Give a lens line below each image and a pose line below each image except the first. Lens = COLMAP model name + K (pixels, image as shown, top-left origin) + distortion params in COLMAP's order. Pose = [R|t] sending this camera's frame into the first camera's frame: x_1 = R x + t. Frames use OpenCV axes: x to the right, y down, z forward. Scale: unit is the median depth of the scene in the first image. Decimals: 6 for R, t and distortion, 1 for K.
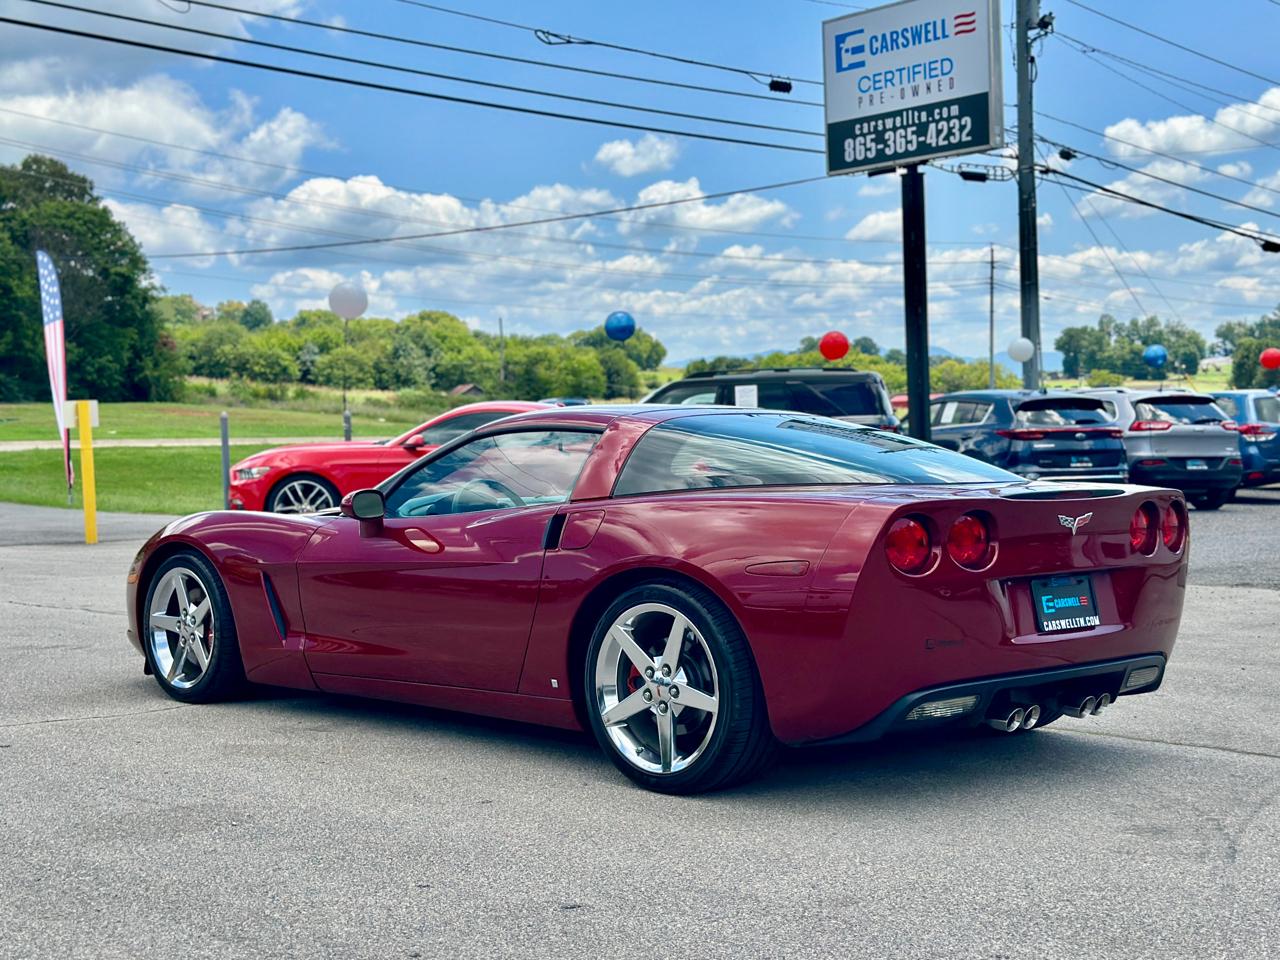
lens RADIAL K [[1919.5, 0, 636.7], [0, 1919.5, 518.5], [0, 0, 1]] dist [0.203166, -0.738063]
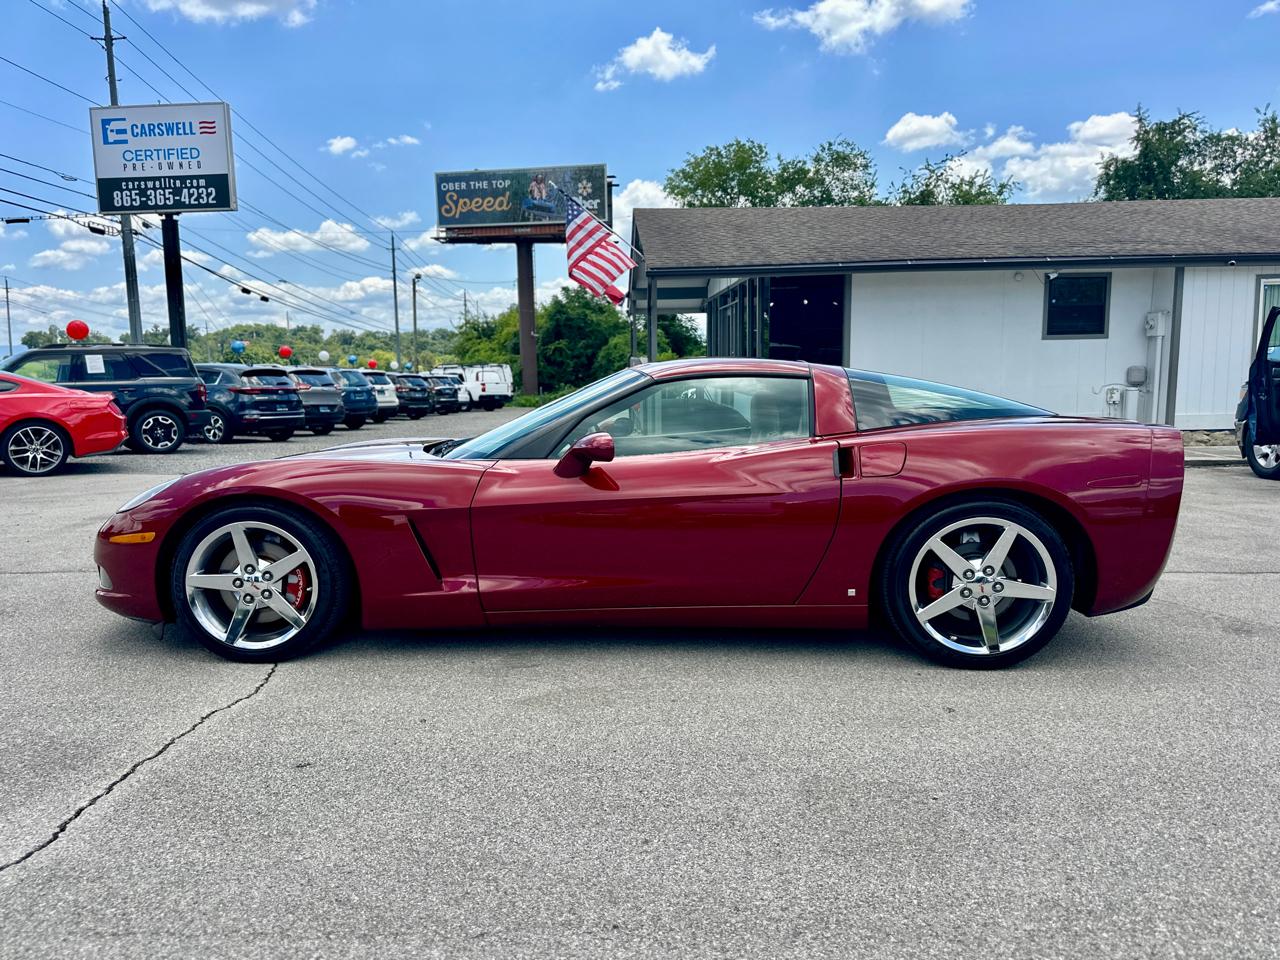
lens RADIAL K [[974.6, 0, 640.0], [0, 974.6, 480.0], [0, 0, 1]] dist [0.003654, -0.000593]
pose [[0.709430, -0.060741, 0.702153, -0.112067], [0.029772, 0.997973, 0.056251, -0.003899], [-0.704147, -0.019002, 0.709800, 0.140799]]
